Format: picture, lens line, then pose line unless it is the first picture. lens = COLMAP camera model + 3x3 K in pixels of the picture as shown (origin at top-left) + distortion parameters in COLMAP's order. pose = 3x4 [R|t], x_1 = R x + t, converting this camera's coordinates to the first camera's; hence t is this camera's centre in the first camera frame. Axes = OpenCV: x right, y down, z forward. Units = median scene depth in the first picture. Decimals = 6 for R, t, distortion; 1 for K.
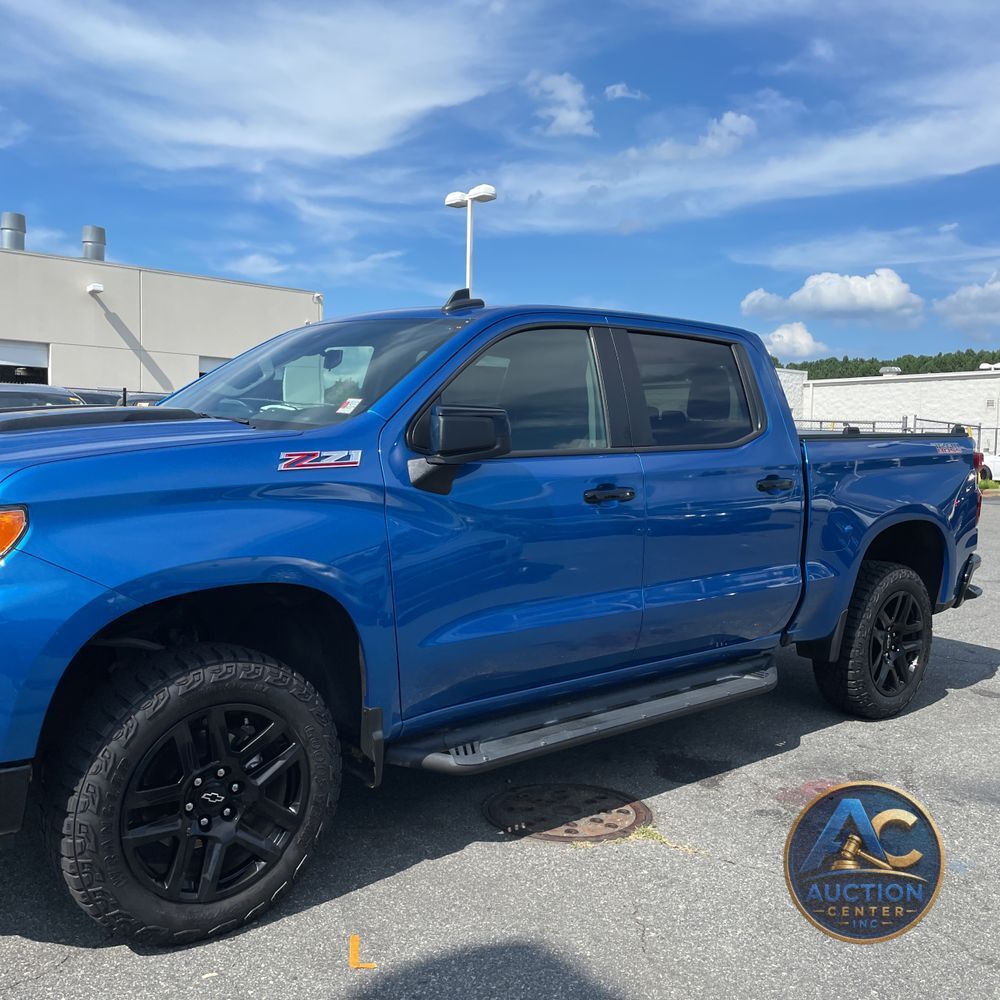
lens RADIAL K [[1016.0, 0, 500.0], [0, 1016.0, 500.0], [0, 0, 1]] dist [0.153982, -0.293489]
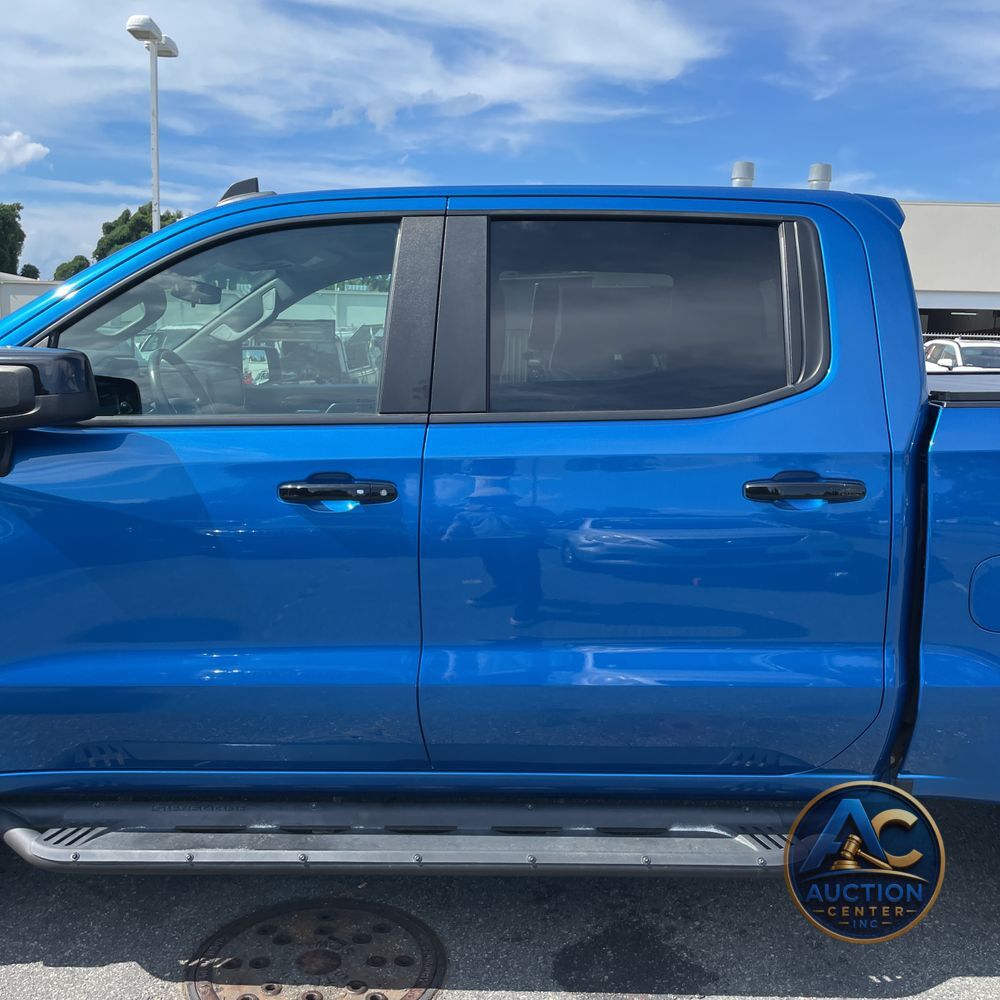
lens RADIAL K [[1039.7, 0, 511.1], [0, 1039.7, 483.9], [0, 0, 1]] dist [0.104578, -0.162334]
pose [[0.755311, 0.076288, -0.650911, 0.591767], [-0.051748, 0.997043, 0.056808, -0.050907], [0.653320, -0.009224, 0.757026, 0.585844]]
